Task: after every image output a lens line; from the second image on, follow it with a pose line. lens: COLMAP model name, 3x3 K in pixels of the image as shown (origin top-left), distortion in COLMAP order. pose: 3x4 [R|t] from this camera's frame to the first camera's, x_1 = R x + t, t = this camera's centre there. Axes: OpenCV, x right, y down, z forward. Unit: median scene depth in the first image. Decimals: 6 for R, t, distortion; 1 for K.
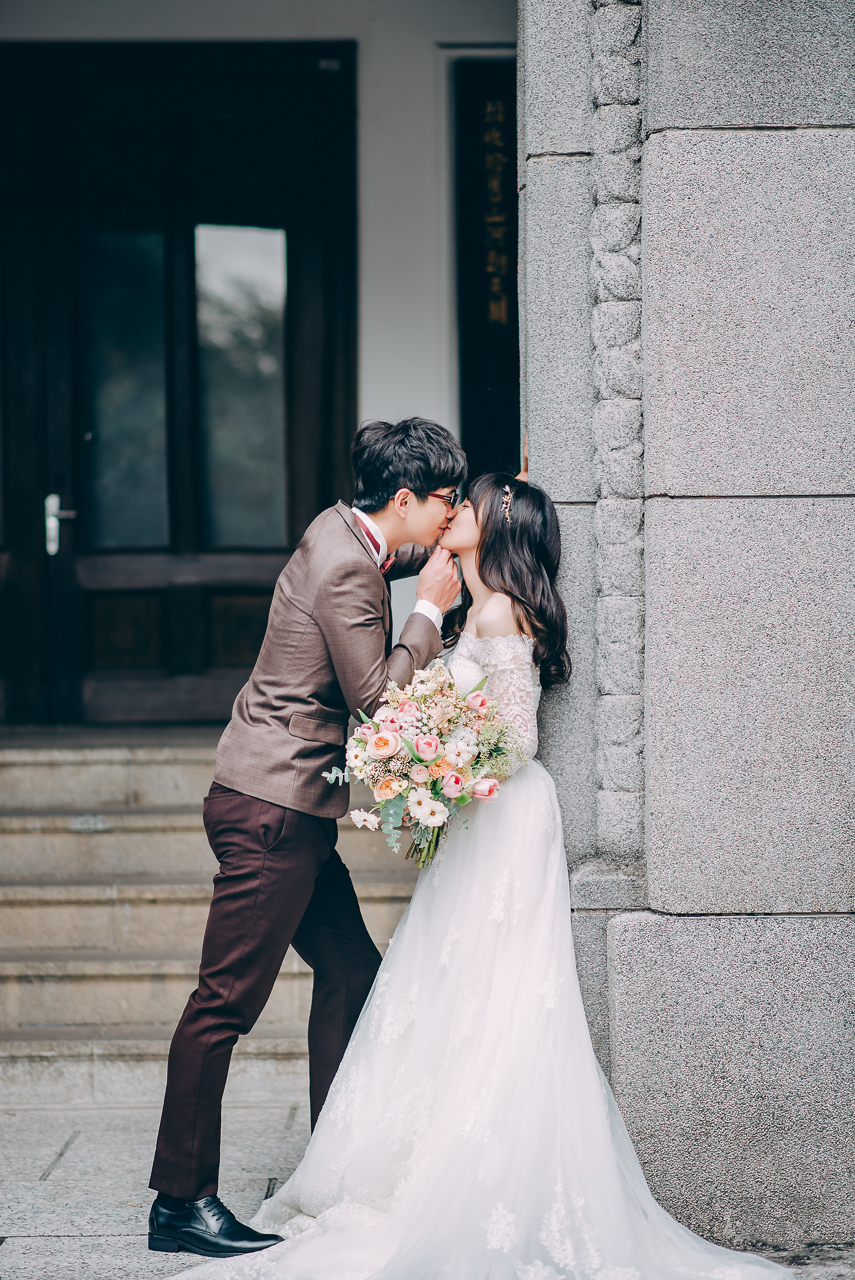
lens RADIAL K [[3038.1, 0, 458.0], [0, 3038.1, 639.0], [0, 0, 1]] dist [-0.037827, 0.914611]
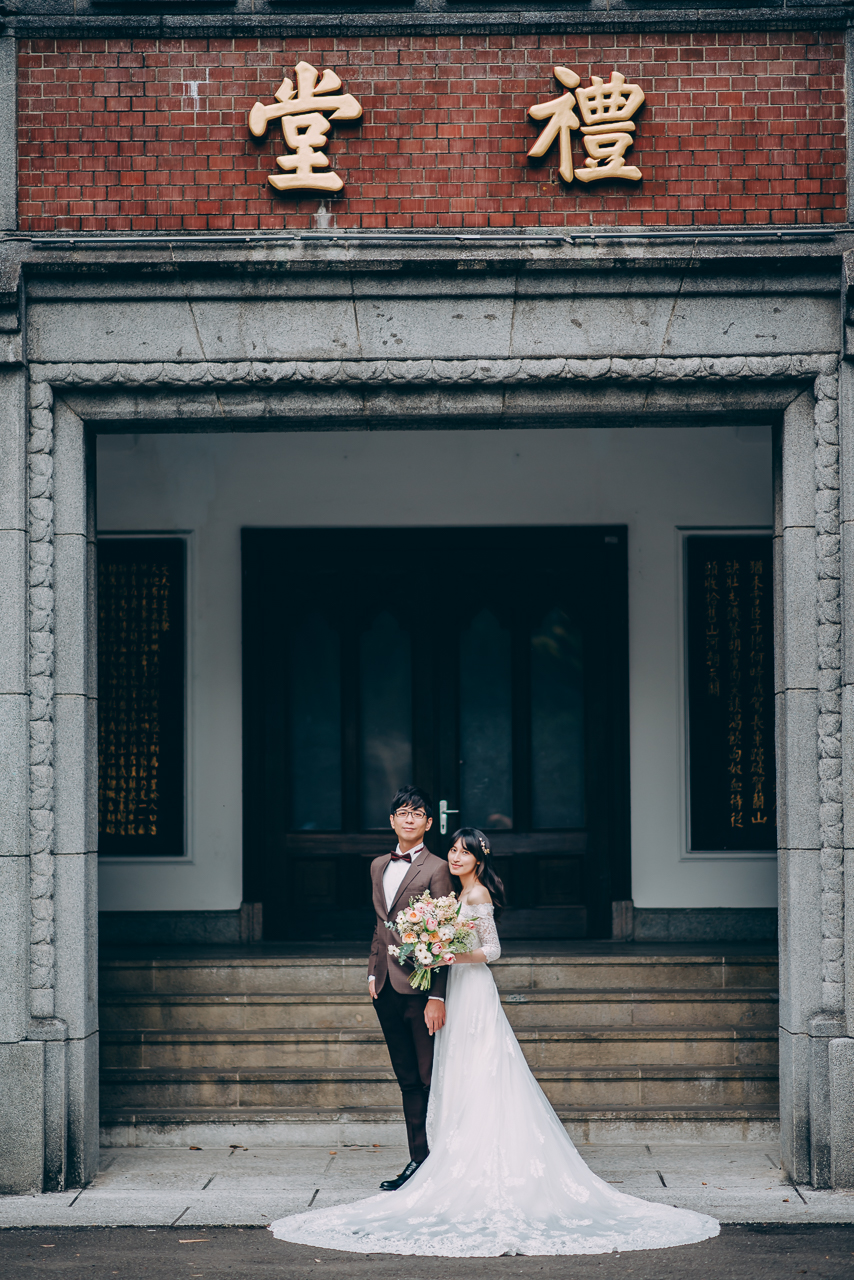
lens RADIAL K [[2946.6, 0, 427.0], [0, 2946.6, 640.0], [0, 0, 1]] dist [-0.044986, 0.987231]
pose [[0.999431, 0.000380, -0.033729, -0.167845], [-0.002536, 0.997952, -0.063912, -0.059826], [0.033636, 0.063962, 0.997385, -1.141531]]
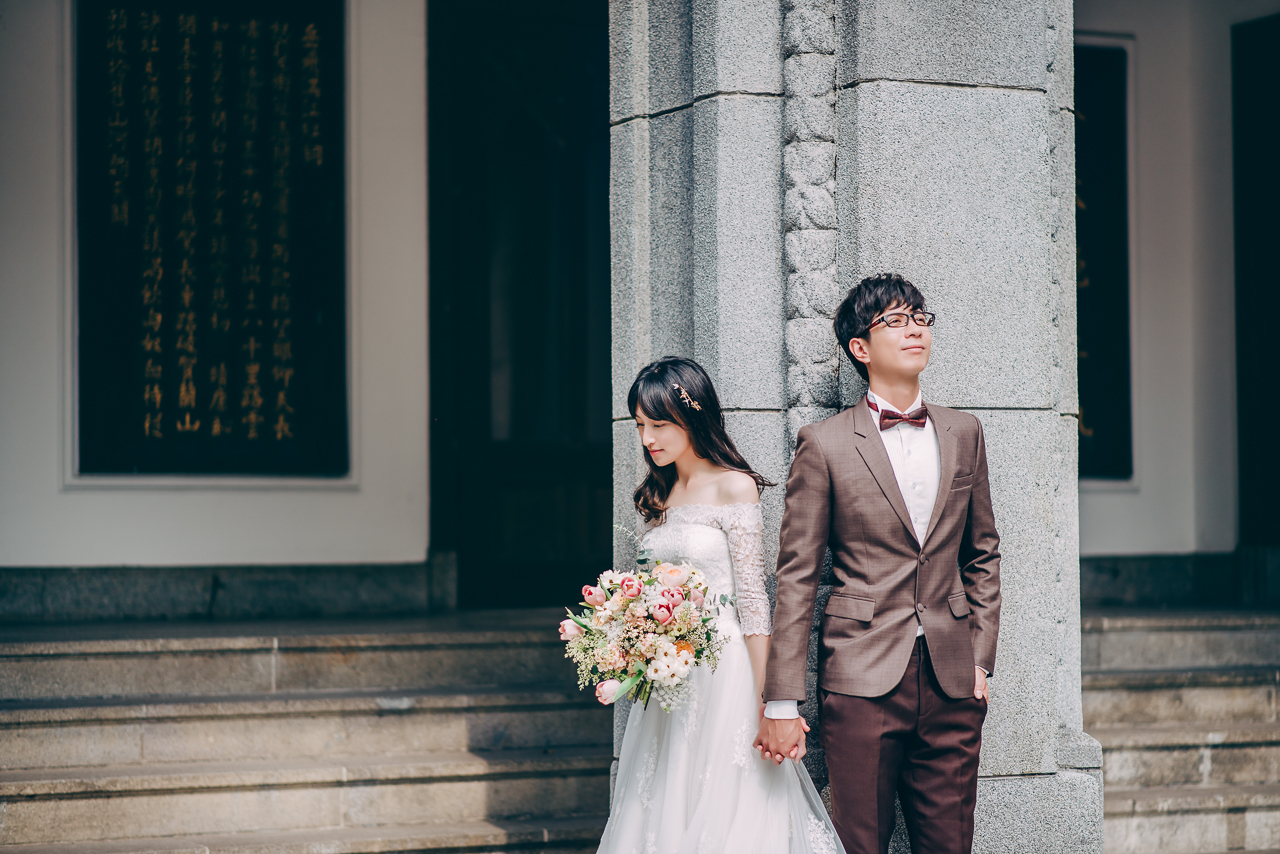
lens RADIAL K [[2946.6, 0, 640.0], [0, 2946.6, 427.0], [0, 0, 1]] dist [-0.044986, 0.987231]
pose [[0.908994, 0.017665, 0.416434, -0.454119], [-0.002287, 0.999298, -0.037398, 0.001426], [-0.416802, 0.033042, 0.908396, 0.050962]]
